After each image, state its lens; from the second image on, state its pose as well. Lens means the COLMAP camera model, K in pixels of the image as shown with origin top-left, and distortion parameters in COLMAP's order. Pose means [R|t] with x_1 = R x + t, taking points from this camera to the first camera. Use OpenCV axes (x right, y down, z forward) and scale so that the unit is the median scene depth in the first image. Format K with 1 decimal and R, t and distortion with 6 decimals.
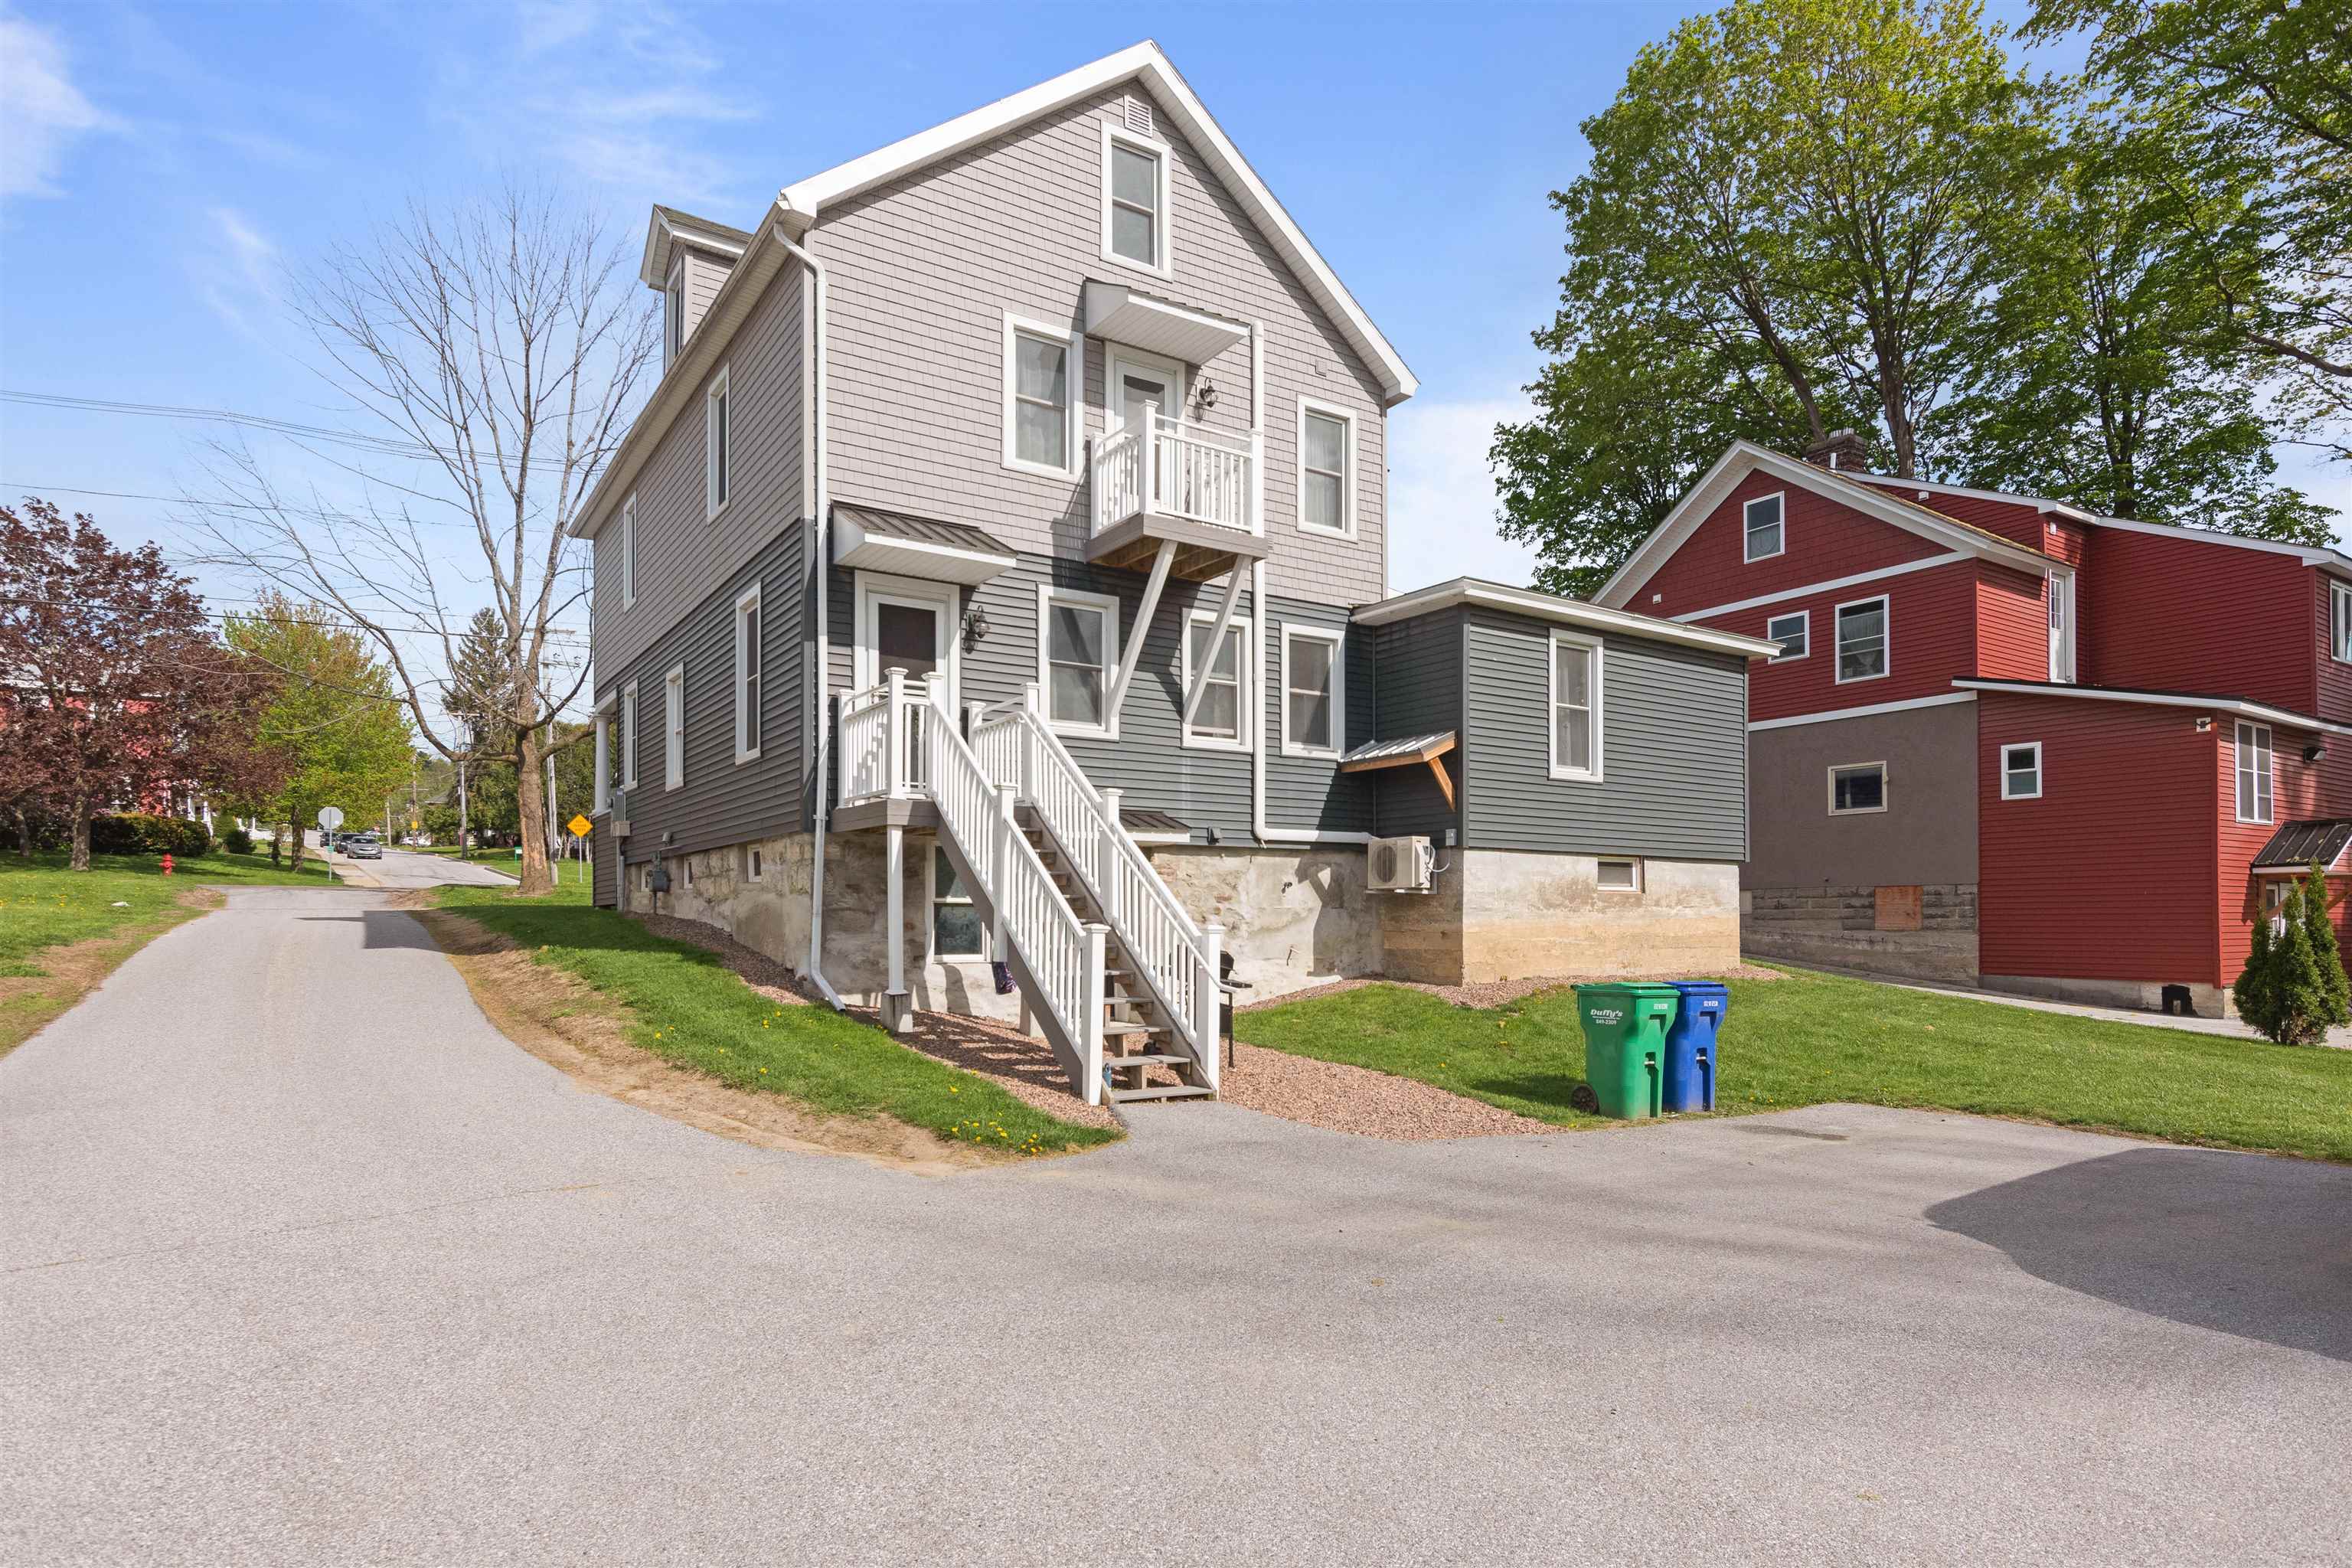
lens RADIAL K [[1304.5, 0, 1166.3], [0, 1304.5, 902.6], [0, 0, 1]] dist [-0.000224, 0.001162]
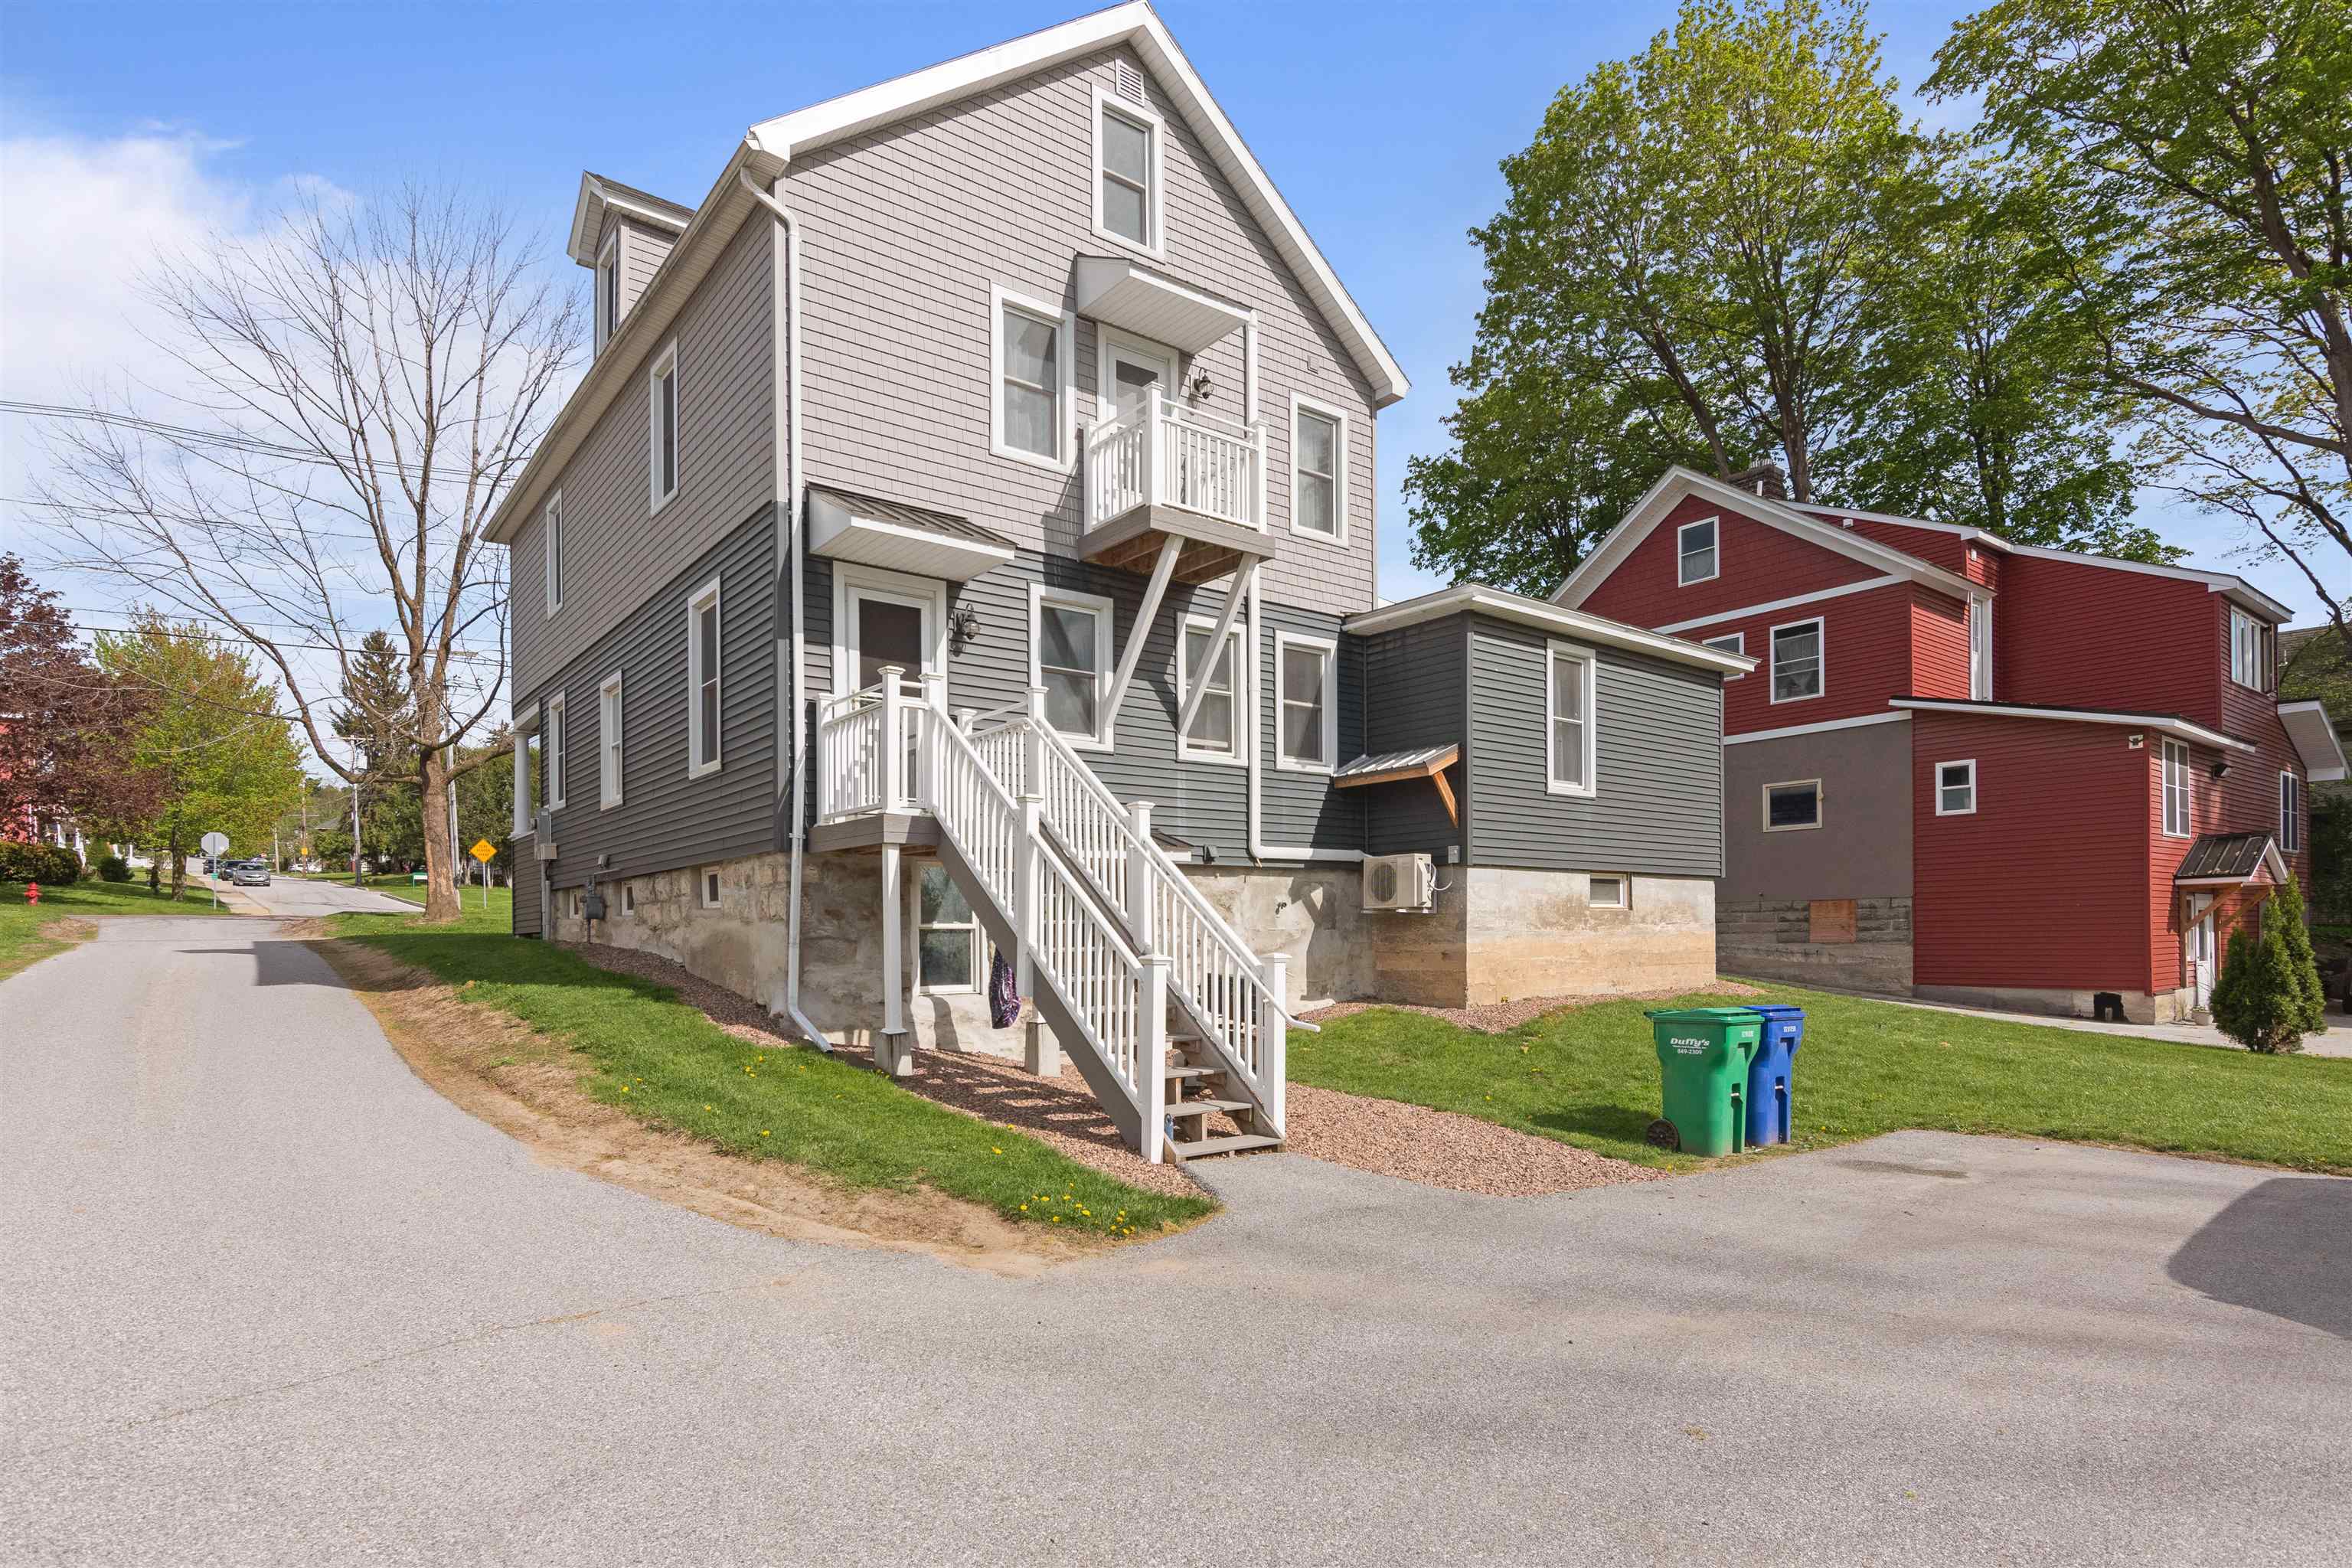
lens RADIAL K [[1238.3, 0, 1171.9], [0, 1238.3, 920.9], [0, 0, 1]] dist [-0.001705, -0.000261]
pose [[0.996010, -0.010984, 0.088567, -0.069125], [0.010962, 0.999940, 0.000734, -0.003835], [-0.088569, 0.000240, 0.996070, 0.105693]]
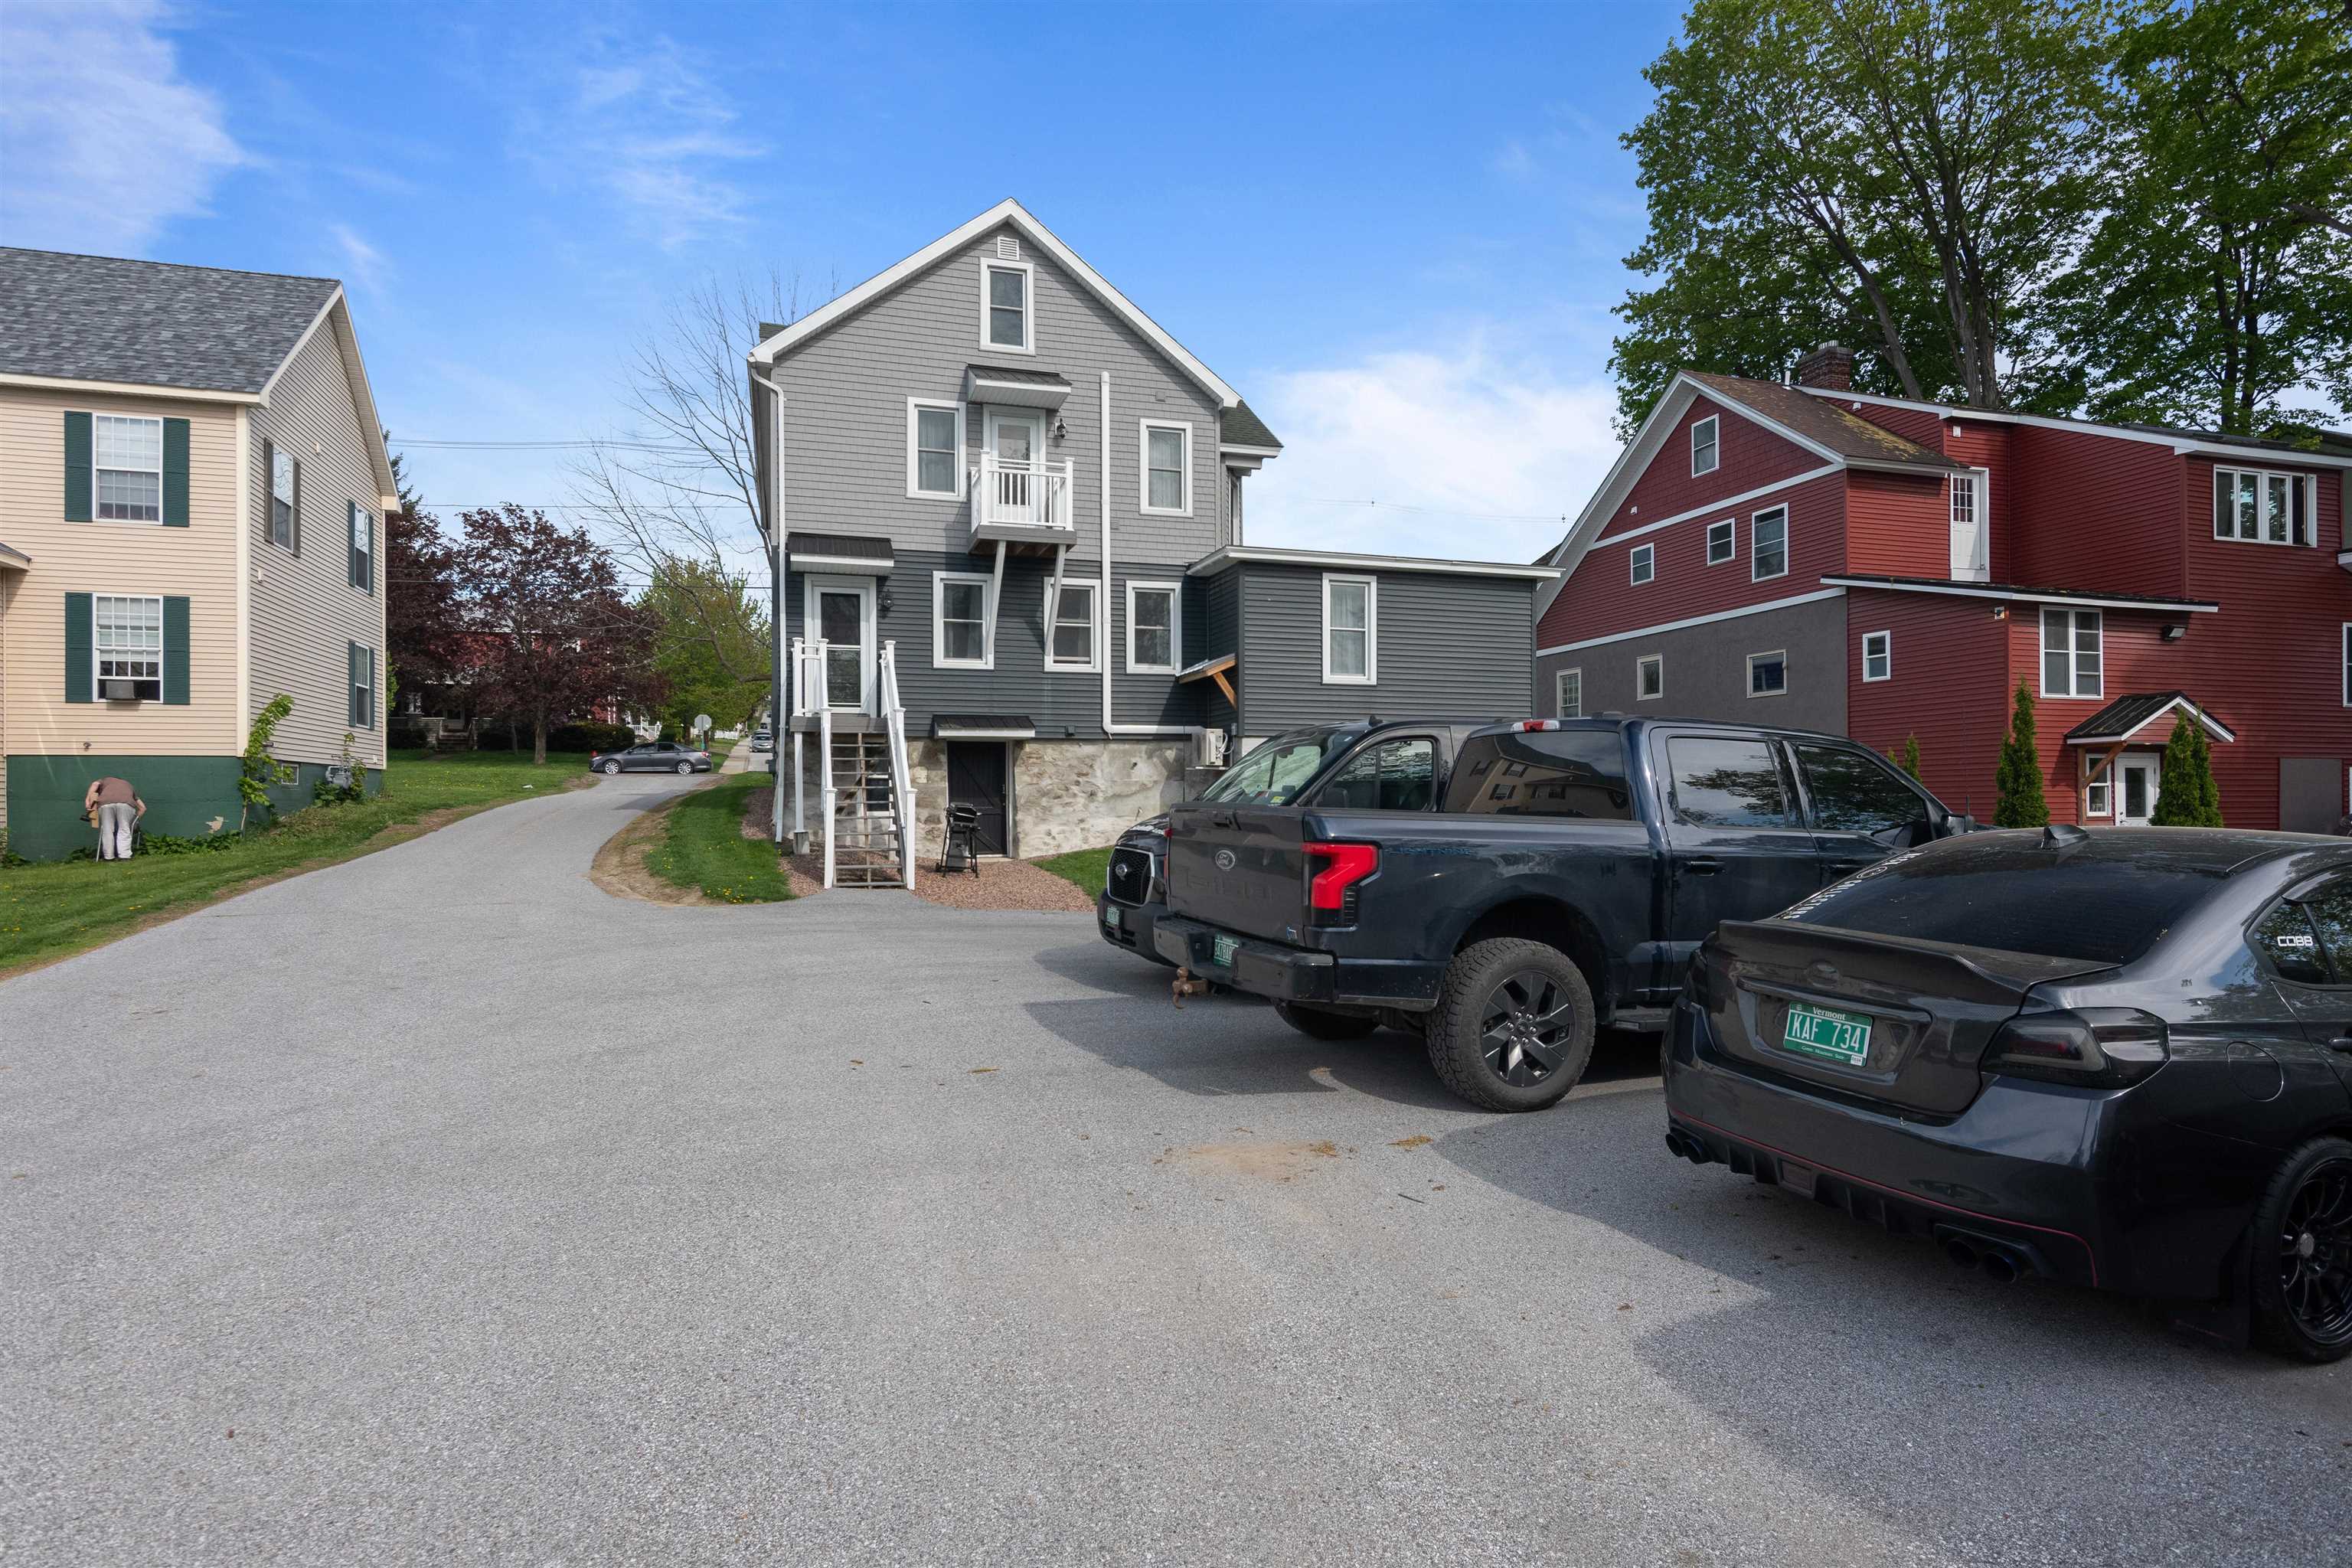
lens RADIAL K [[1277.6, 0, 1176.0], [0, 1277.6, 784.0], [0, 0, 1]] dist [0.000355, -0.000338]
pose [[0.960724, -0.007794, -0.277395, 0.525023], [0.007083, 0.999969, -0.003563, 0.013112], [0.277414, 0.001458, 0.960749, -0.324611]]
